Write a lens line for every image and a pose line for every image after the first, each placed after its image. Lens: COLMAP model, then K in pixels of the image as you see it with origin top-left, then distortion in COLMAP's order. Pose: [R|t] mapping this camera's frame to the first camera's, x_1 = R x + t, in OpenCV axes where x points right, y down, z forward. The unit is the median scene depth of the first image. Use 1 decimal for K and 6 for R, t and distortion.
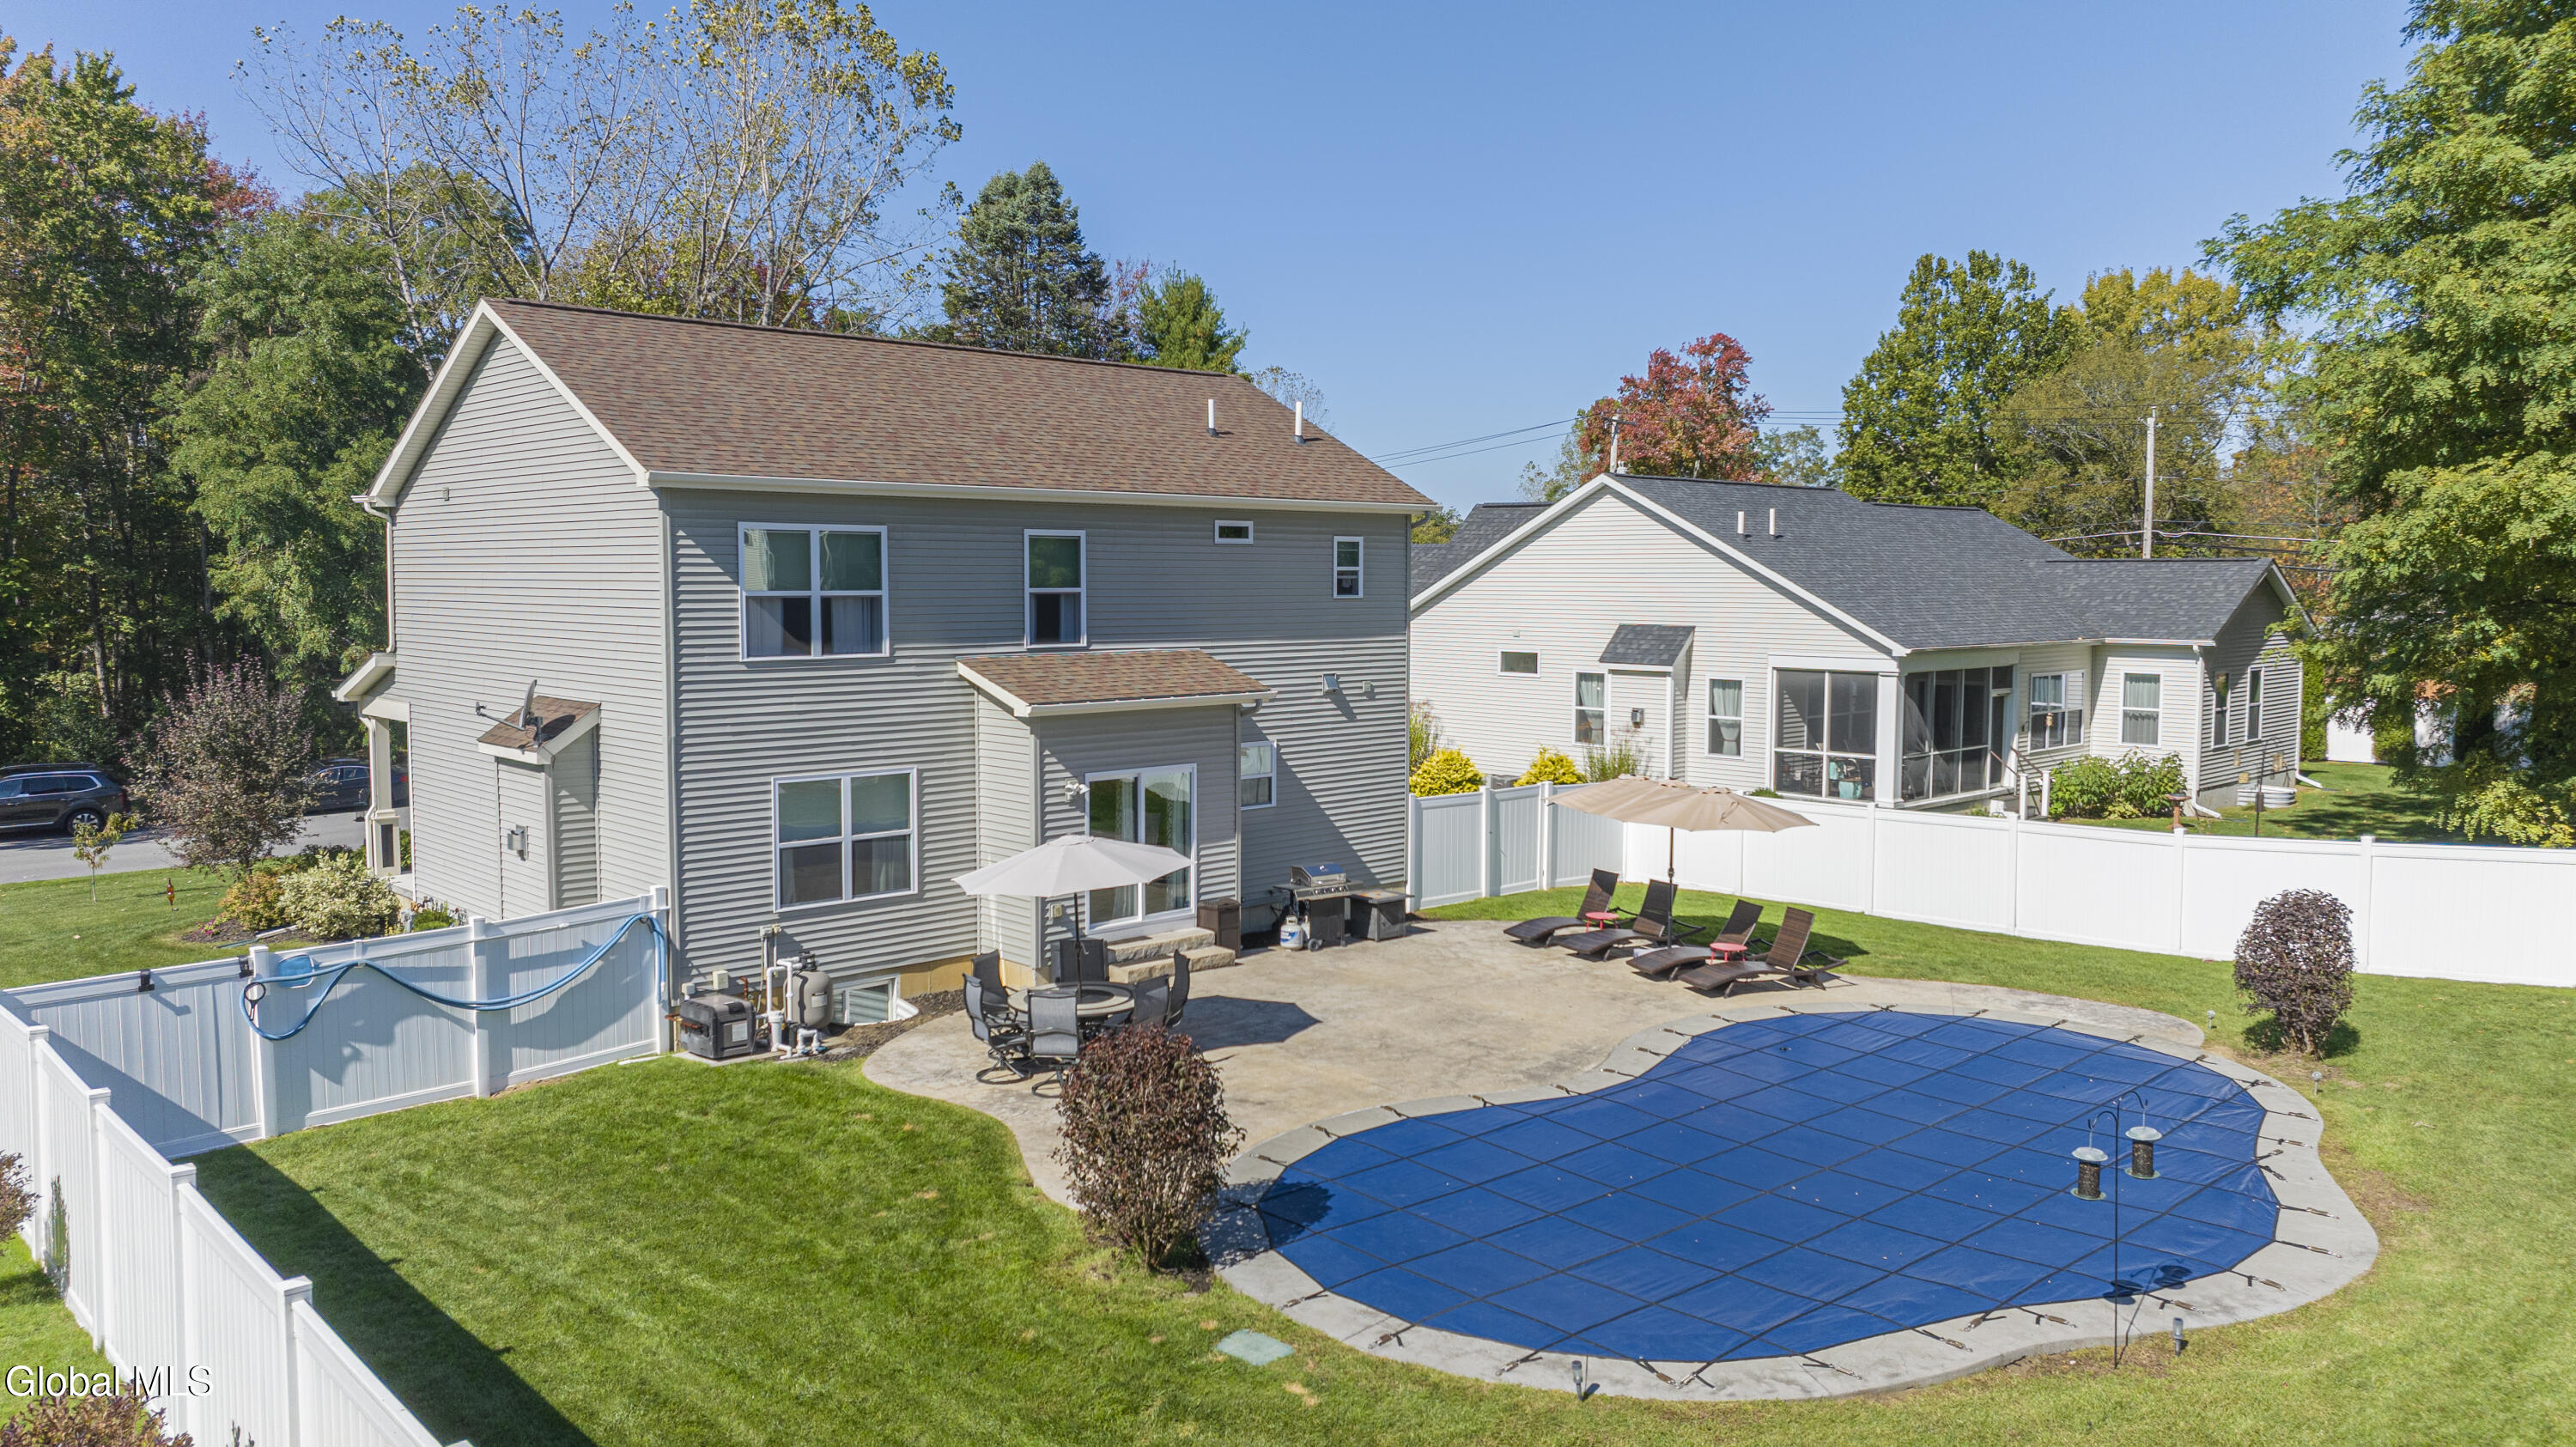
lens RADIAL K [[1804.1, 0, 1288.0], [0, 1804.1, 723.5], [0, 0, 1]] dist [-0.013242, -0.001528]
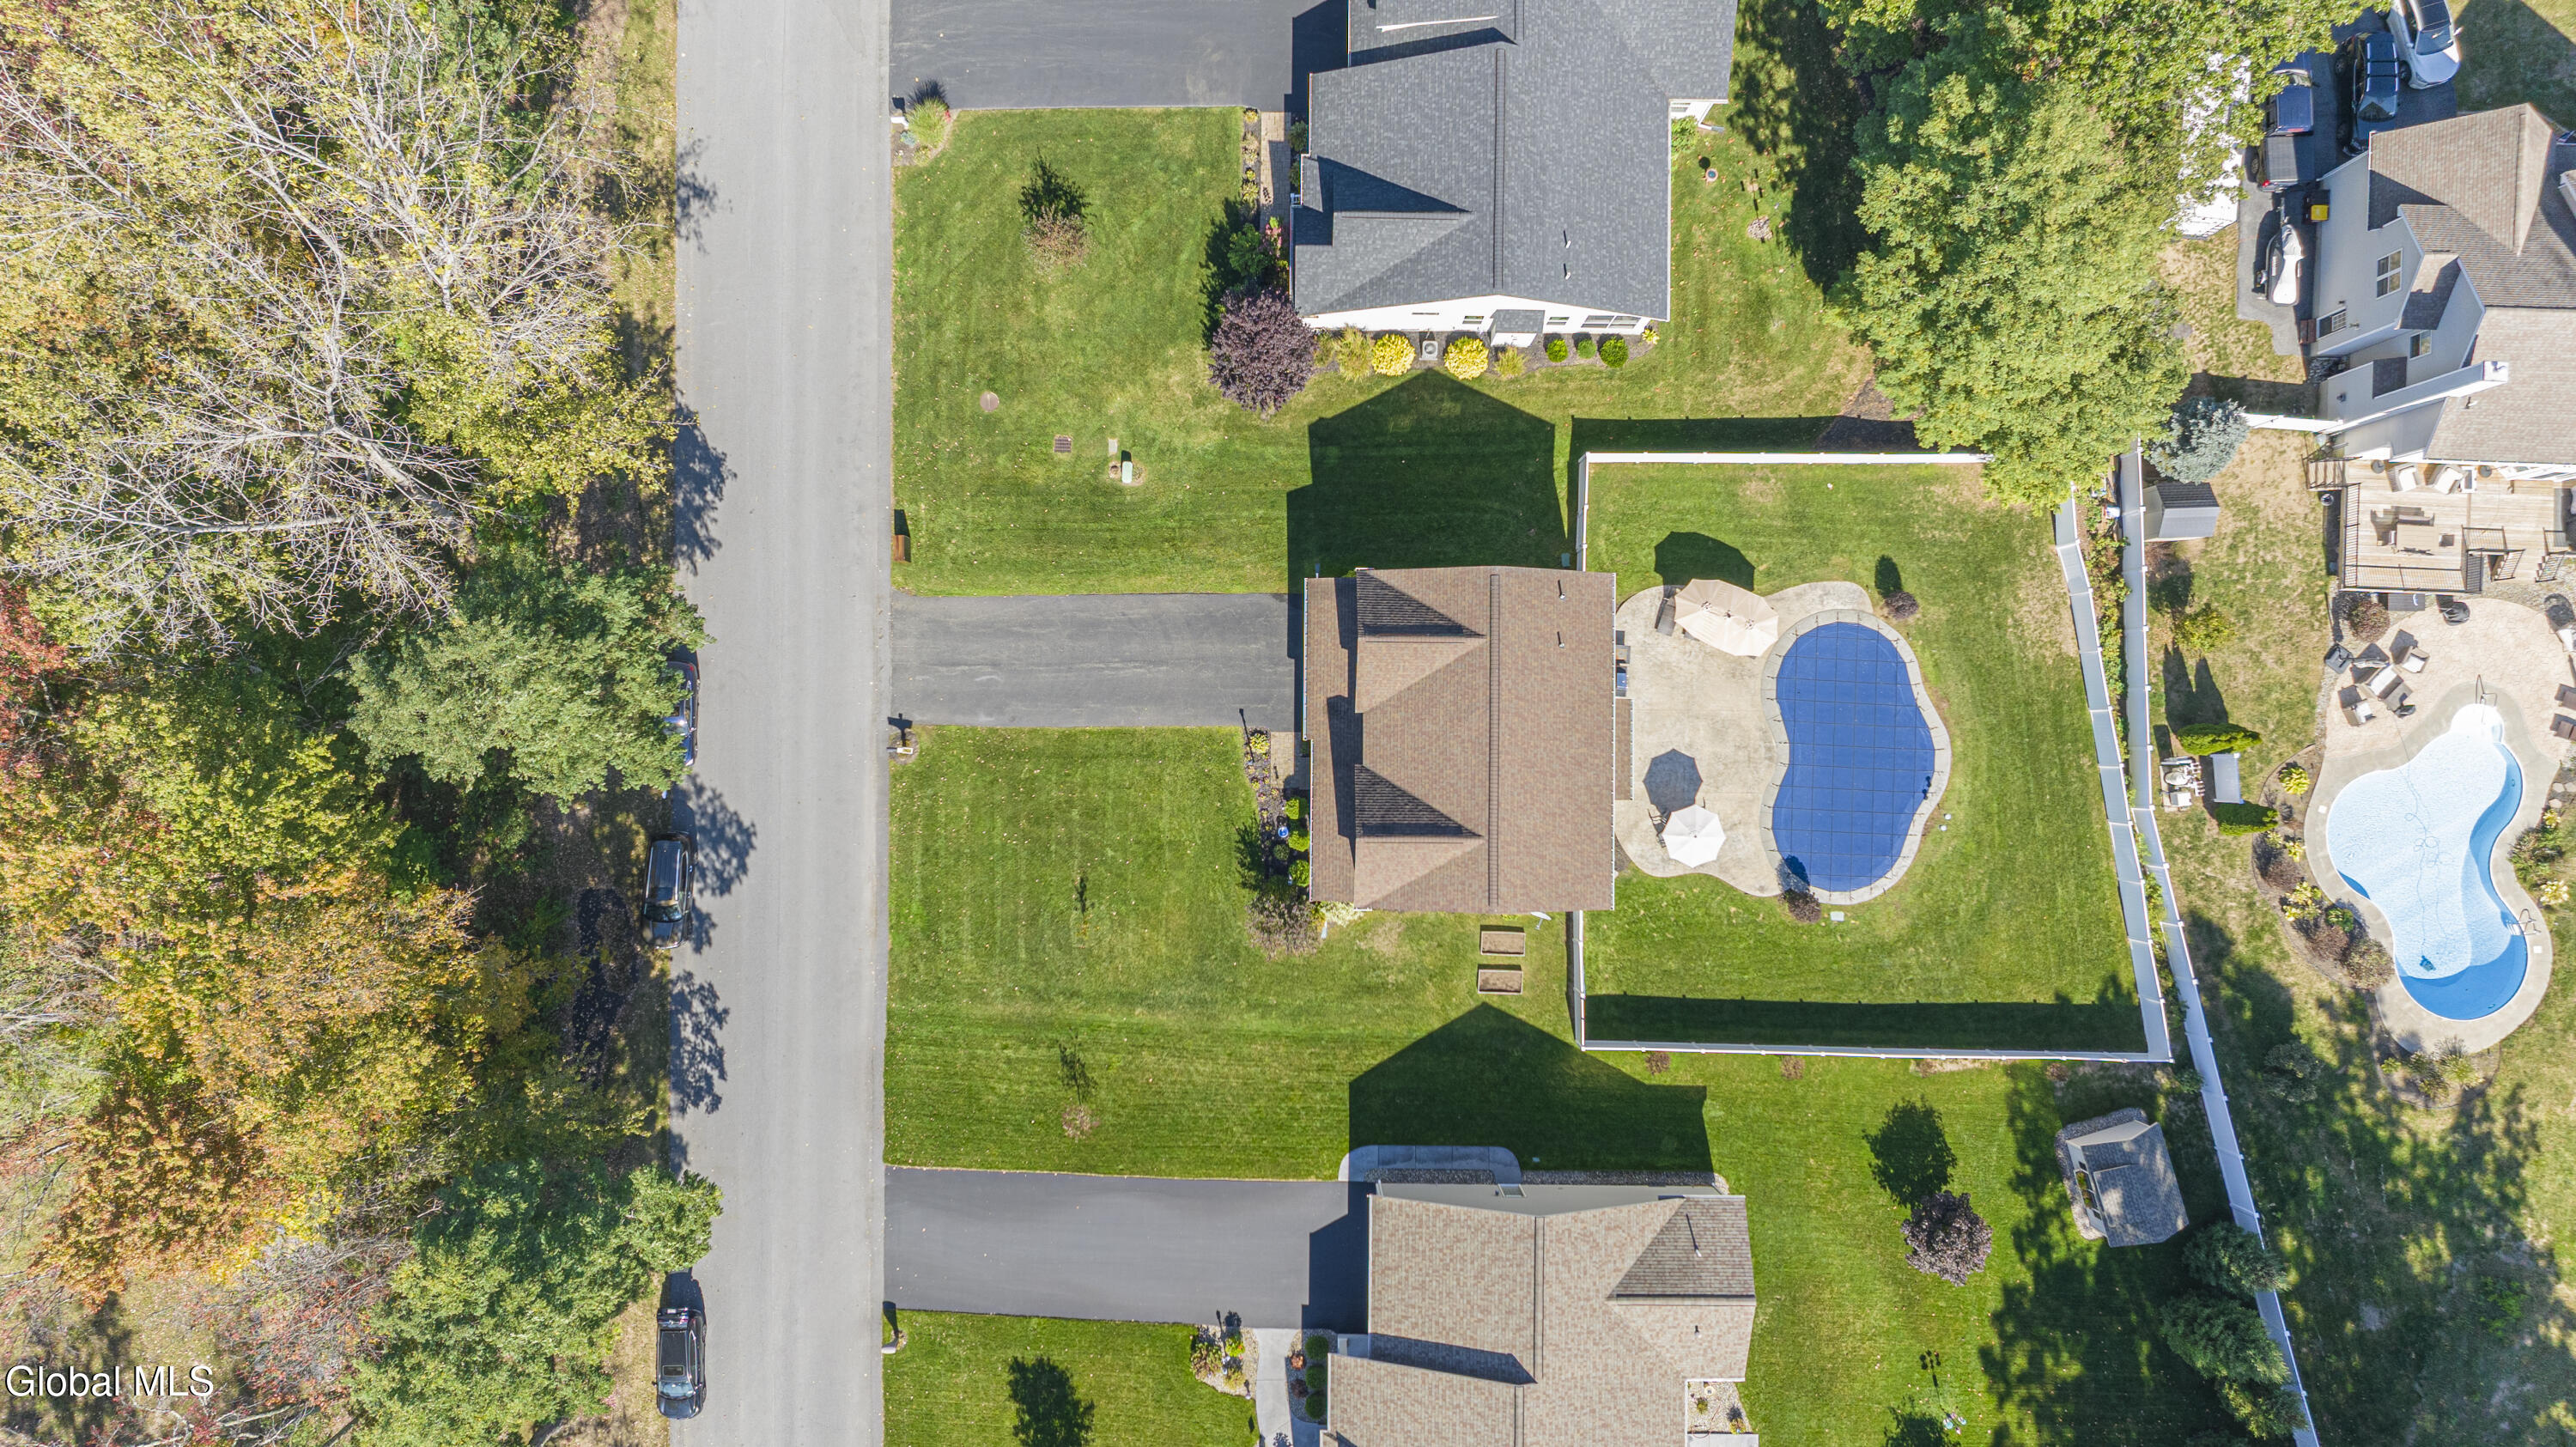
lens RADIAL K [[1804.1, 0, 1288.0], [0, 1804.1, 723.5], [0, 0, 1]] dist [-0.013242, -0.001528]
pose [[0.697475, -0.716402, 0.017237, -0.513481], [0.065603, 0.087785, 0.993977, -3.176908], [-0.713600, -0.692143, 0.108226, 1.124738]]
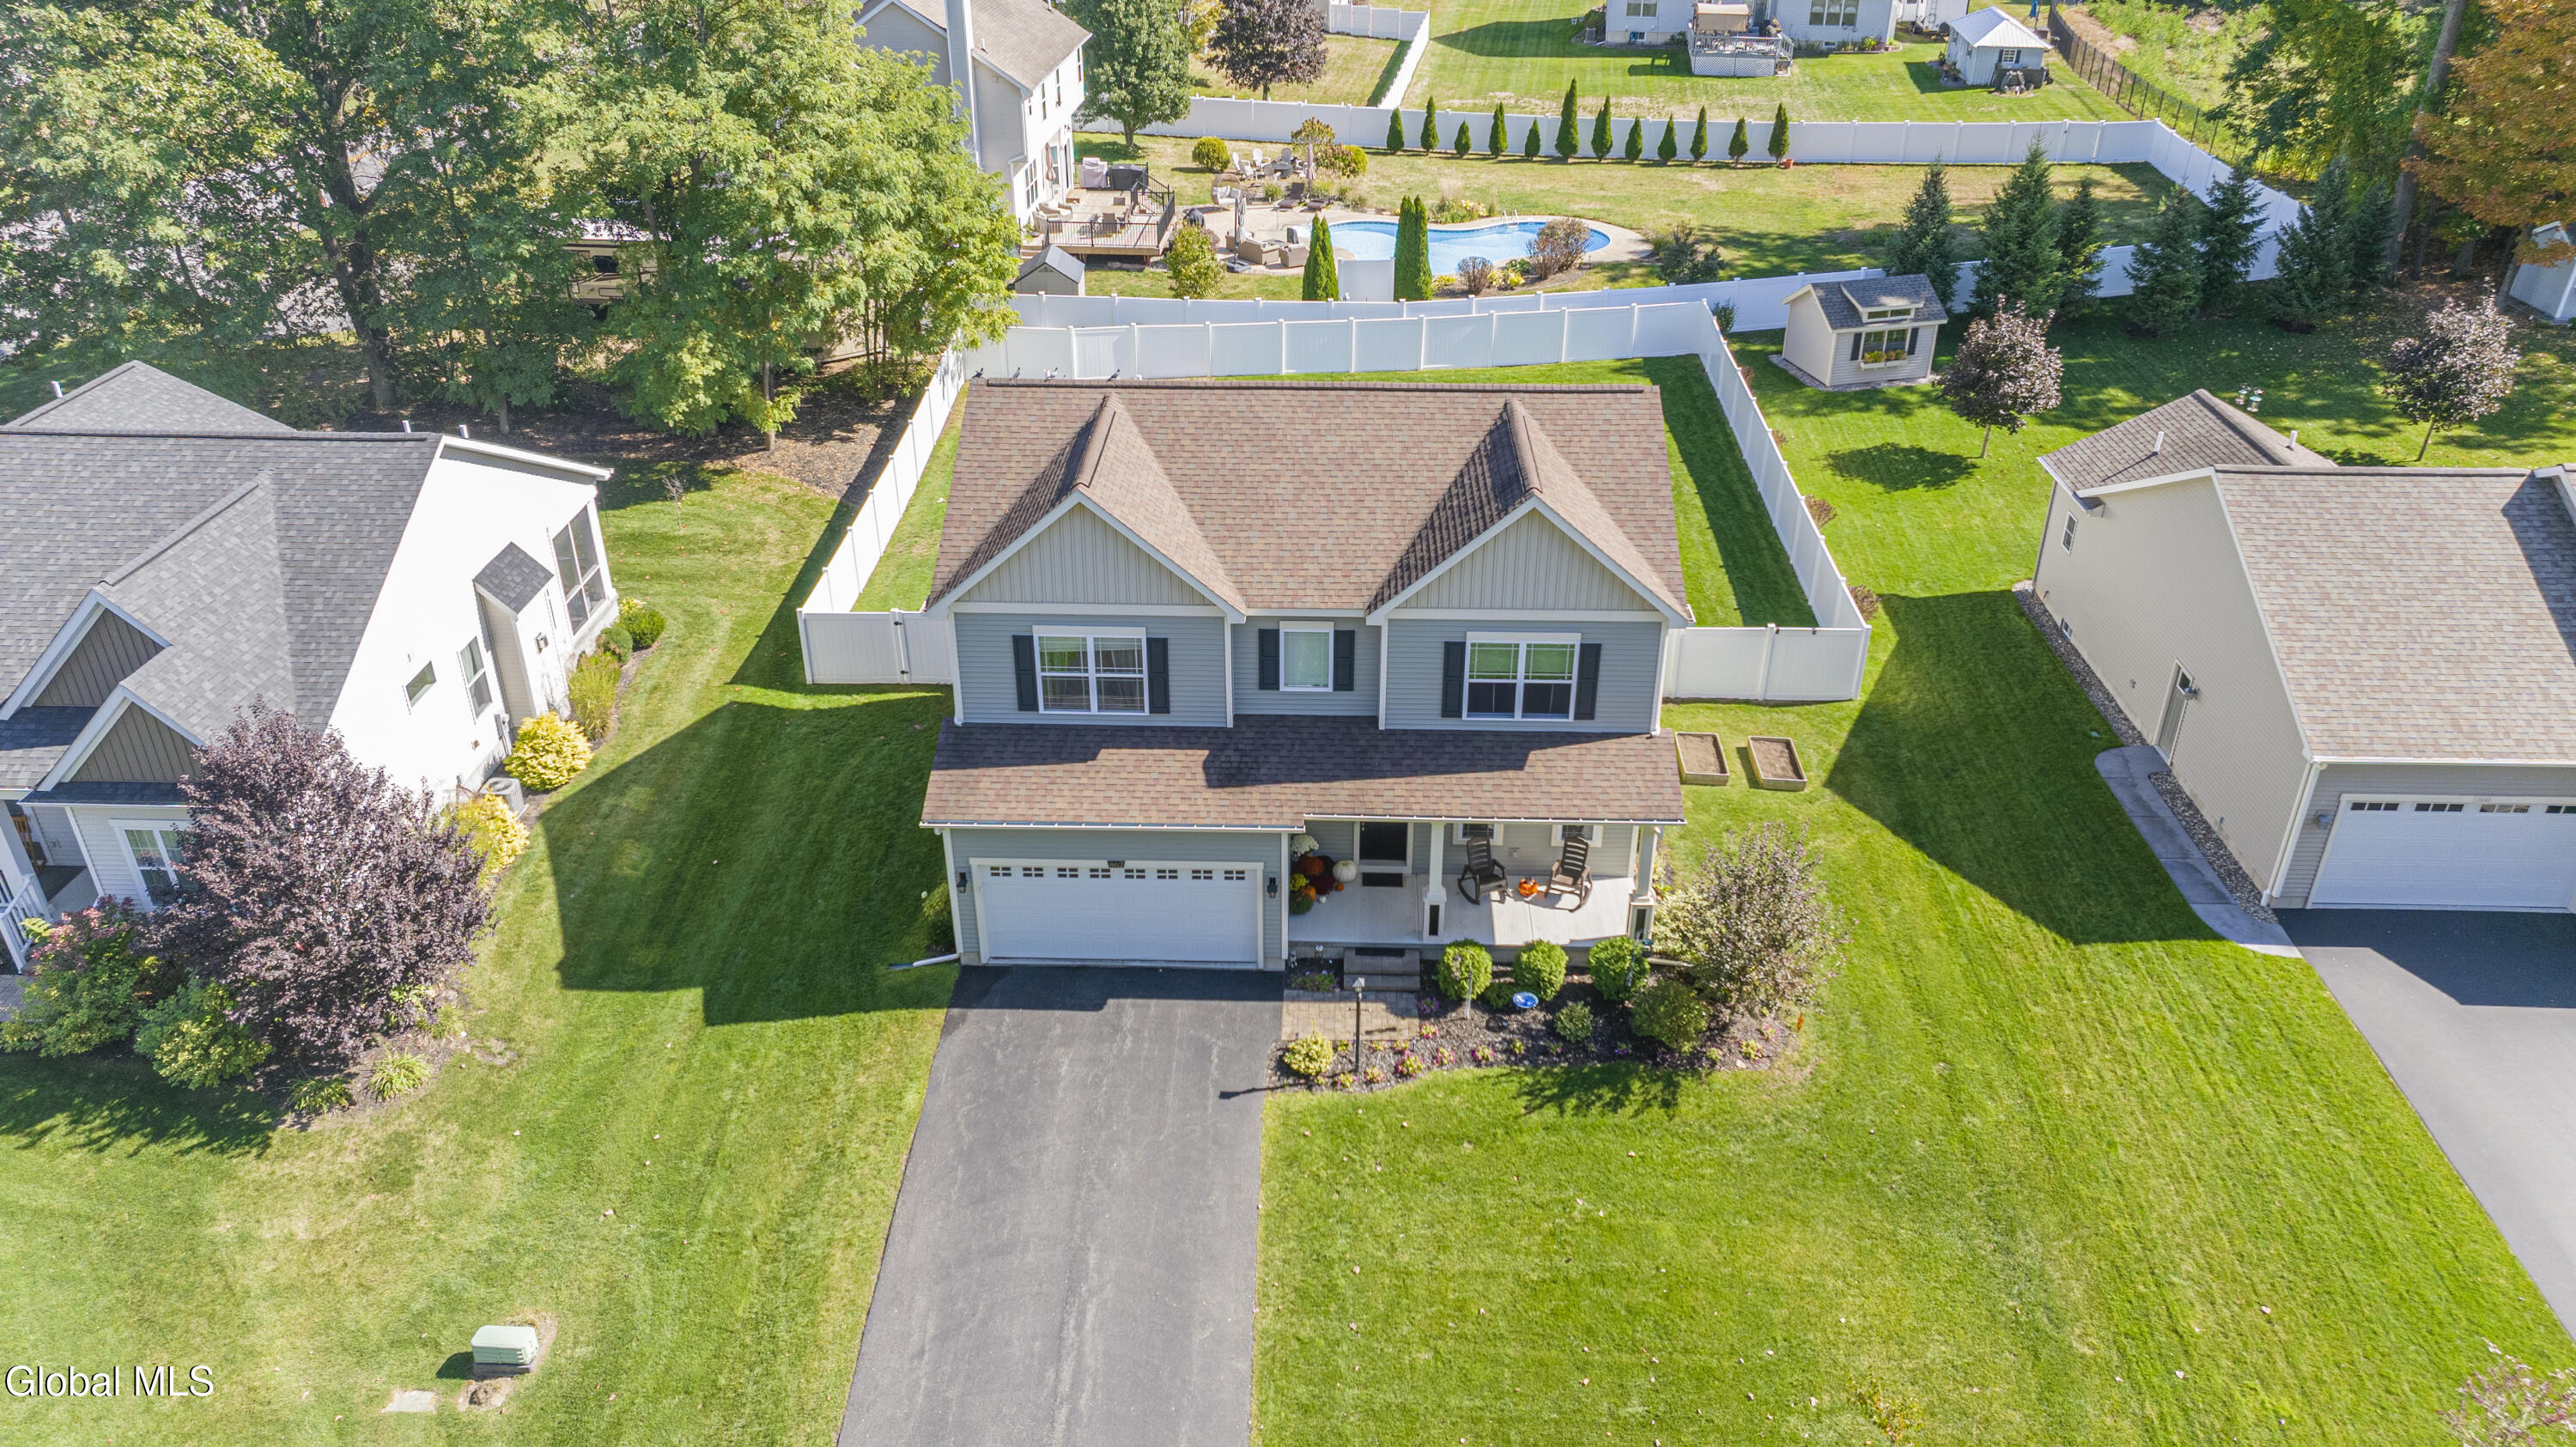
lens RADIAL K [[1804.1, 0, 1288.0], [0, 1804.1, 723.5], [0, 0, 1]] dist [-0.013242, -0.001528]
pose [[-0.699436, -0.353504, 0.621147, -1.237788], [0.058990, 0.837588, 0.543109, -0.815359], [-0.712256, 0.416512, -0.564986, 2.144321]]
